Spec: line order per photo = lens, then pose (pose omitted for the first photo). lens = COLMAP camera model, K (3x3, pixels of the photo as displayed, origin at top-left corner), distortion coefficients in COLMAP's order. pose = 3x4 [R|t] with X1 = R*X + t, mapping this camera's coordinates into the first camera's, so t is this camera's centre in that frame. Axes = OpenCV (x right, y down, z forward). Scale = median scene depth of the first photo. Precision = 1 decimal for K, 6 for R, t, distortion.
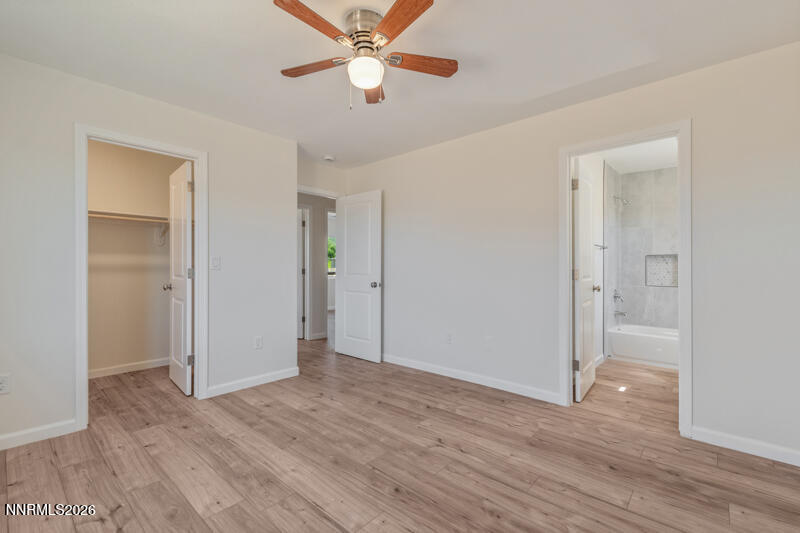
lens RADIAL K [[361.2, 0, 400.0], [0, 361.2, 266.5], [0, 0, 1]] dist [0.002296, 0.000108]
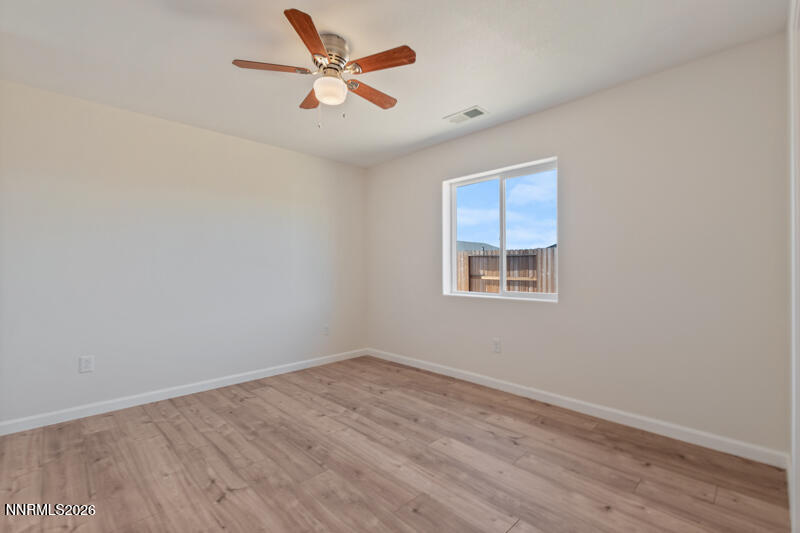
lens RADIAL K [[361.2, 0, 400.0], [0, 361.2, 266.5], [0, 0, 1]] dist [0.002296, 0.000108]
pose [[-0.997752, 0.001499, 0.066996, -0.373337], [0.000897, 0.999959, -0.009016, 0.005800], [-0.067006, -0.008935, -0.997713, 2.062082]]
